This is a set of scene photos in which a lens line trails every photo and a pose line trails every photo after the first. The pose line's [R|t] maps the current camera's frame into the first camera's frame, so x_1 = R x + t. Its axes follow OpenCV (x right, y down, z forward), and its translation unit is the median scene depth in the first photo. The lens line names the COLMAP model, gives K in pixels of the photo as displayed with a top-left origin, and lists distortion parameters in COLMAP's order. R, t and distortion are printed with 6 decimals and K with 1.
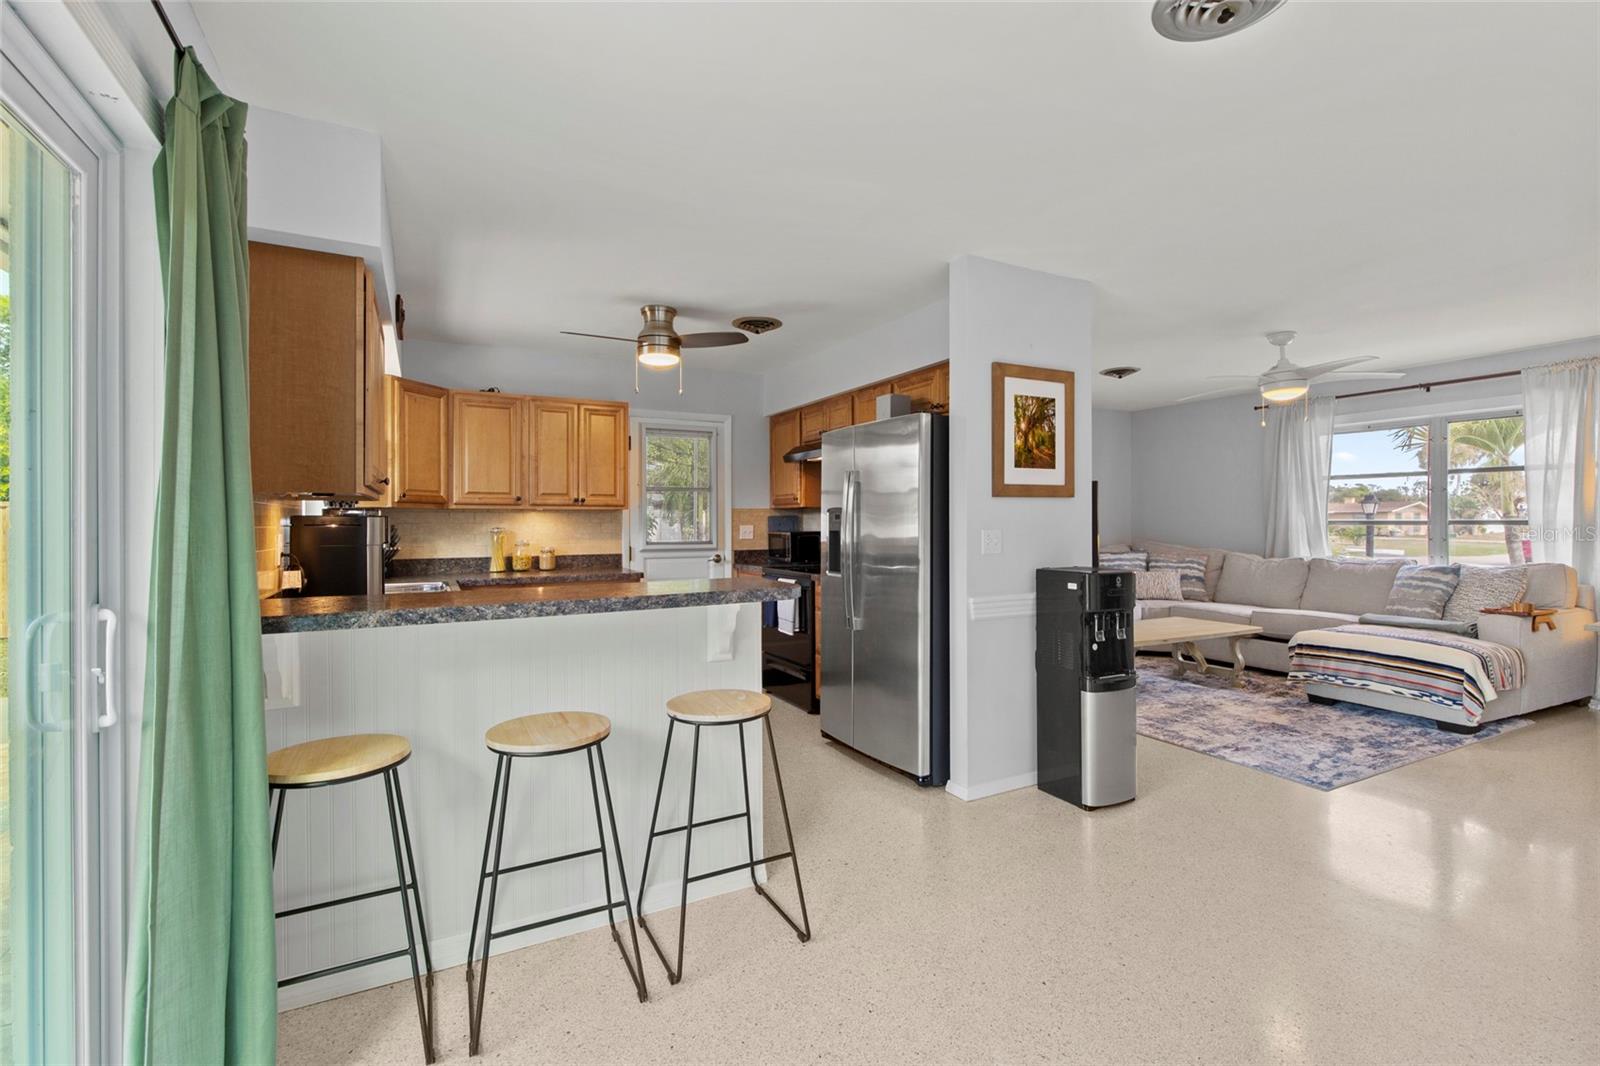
lens RADIAL K [[718.9, 0, 807.1], [0, 718.9, 524.5], [0, 0, 1]] dist [0.007599, -0.000481]
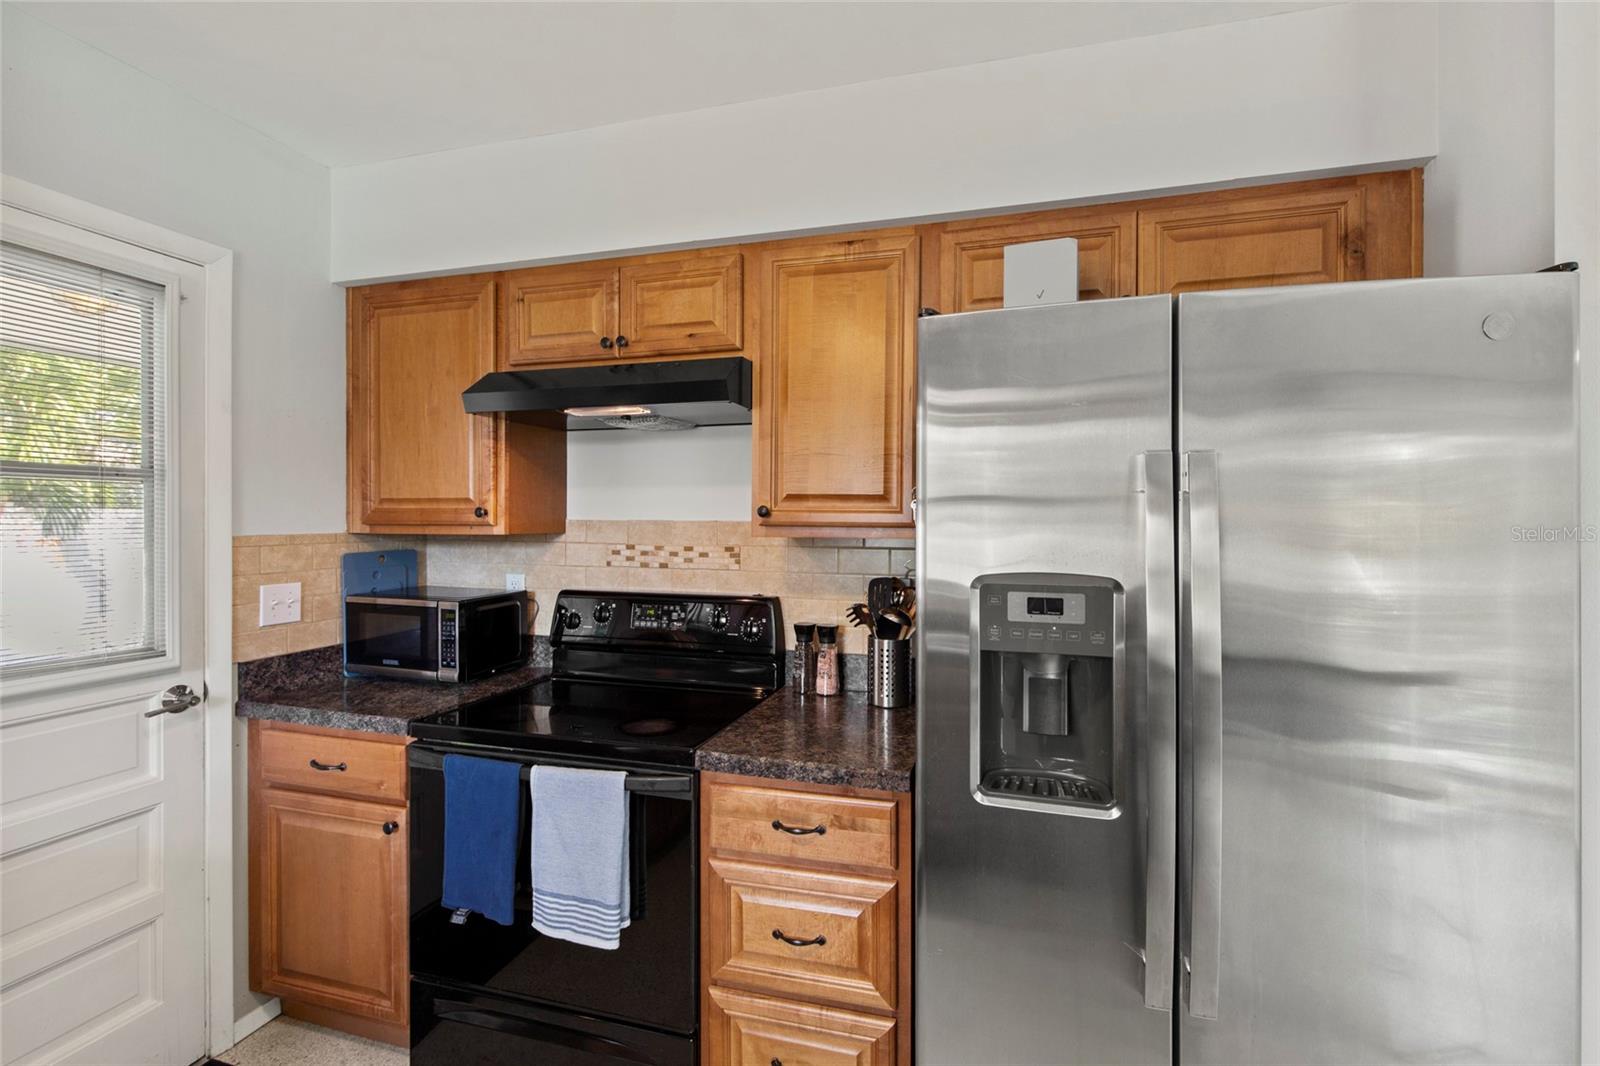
lens RADIAL K [[718.9, 0, 801.9], [0, 718.9, 520.6], [0, 0, 1]] dist [0.007599, -0.000481]
pose [[0.704106, 0.003579, 0.710086, -0.155567], [-0.000272, 0.999989, -0.004770, -0.028121], [-0.710095, 0.003166, 0.704099, 0.581821]]
